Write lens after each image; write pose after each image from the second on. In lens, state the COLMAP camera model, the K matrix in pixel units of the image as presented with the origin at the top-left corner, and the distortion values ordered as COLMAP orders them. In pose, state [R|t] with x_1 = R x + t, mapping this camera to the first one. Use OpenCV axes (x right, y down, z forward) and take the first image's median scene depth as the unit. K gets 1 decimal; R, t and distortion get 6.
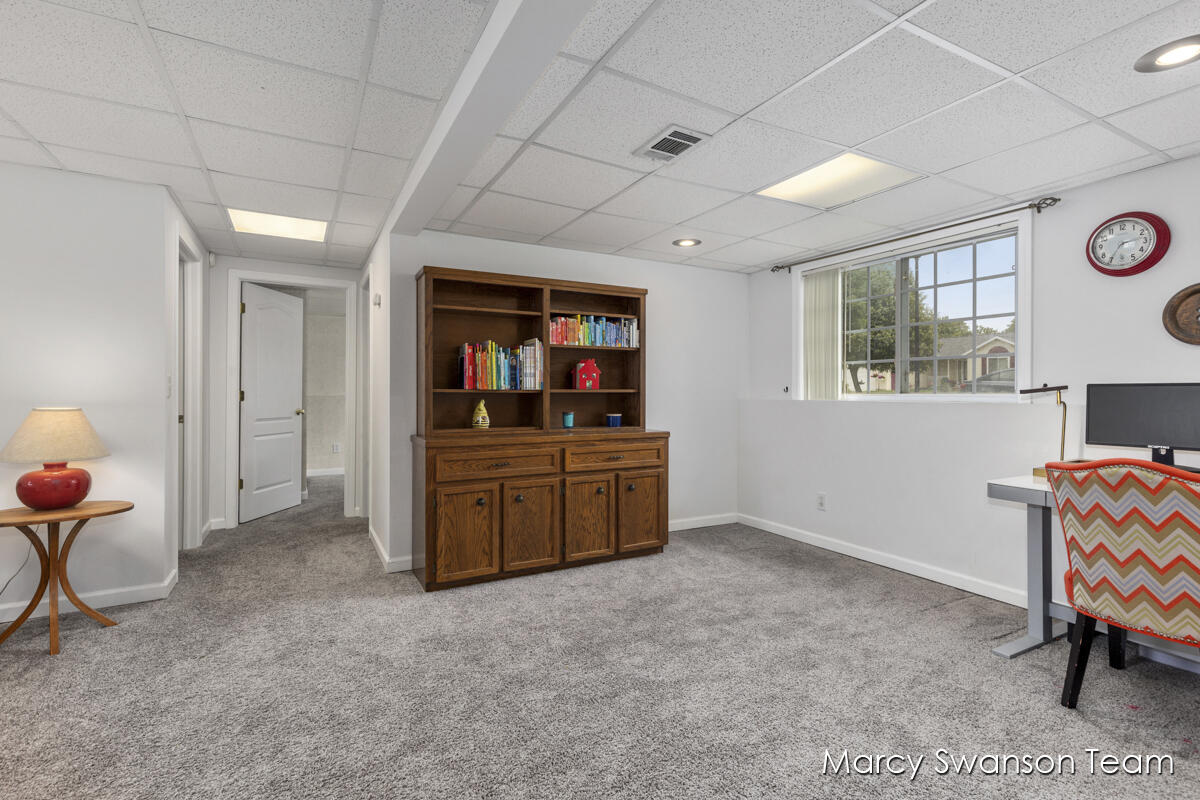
lens RADIAL K [[542.1, 0, 600.7], [0, 542.1, 396.5], [0, 0, 1]] dist [0.004758, 0.000110]
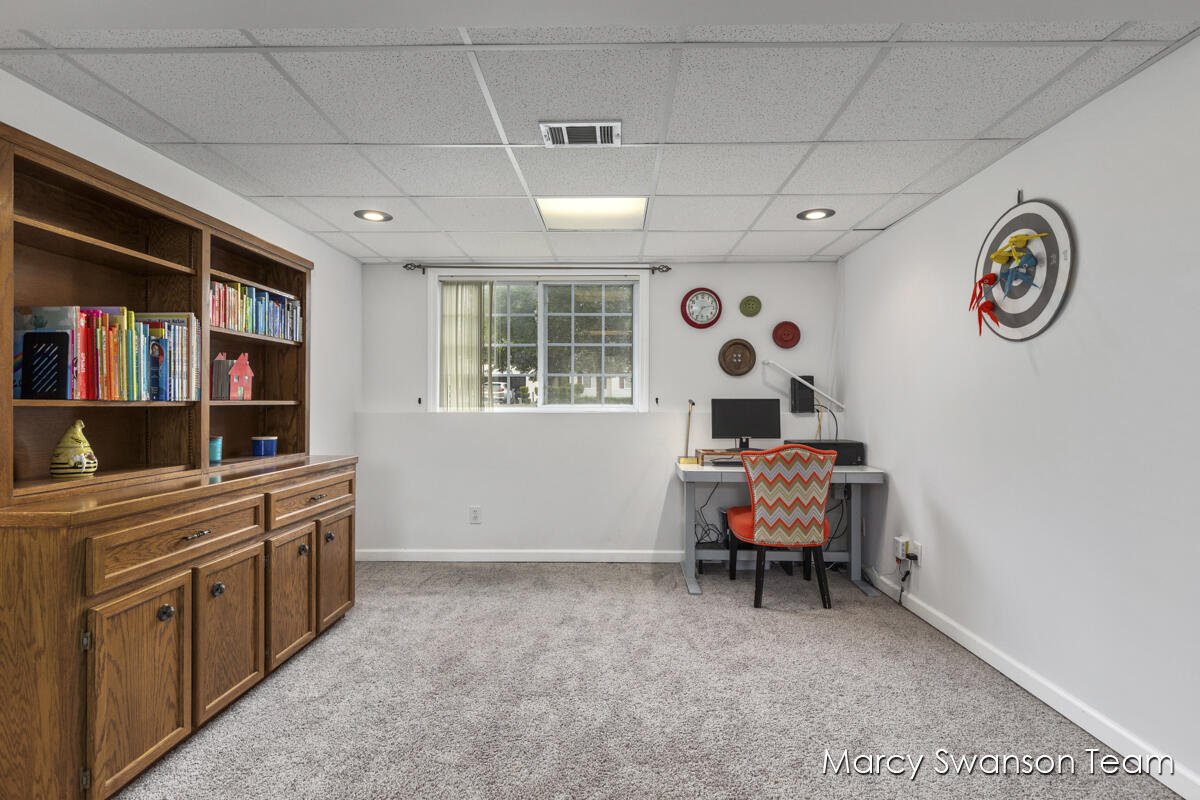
lens RADIAL K [[583.7, 0, 598.9], [0, 583.7, 406.3], [0, 0, 1]] dist [0.000639, -0.000801]
pose [[0.502478, -0.005085, 0.864575, -0.464412], [0.006358, 0.999977, 0.002186, -0.005590], [-0.864567, 0.004399, 0.502499, 0.320548]]
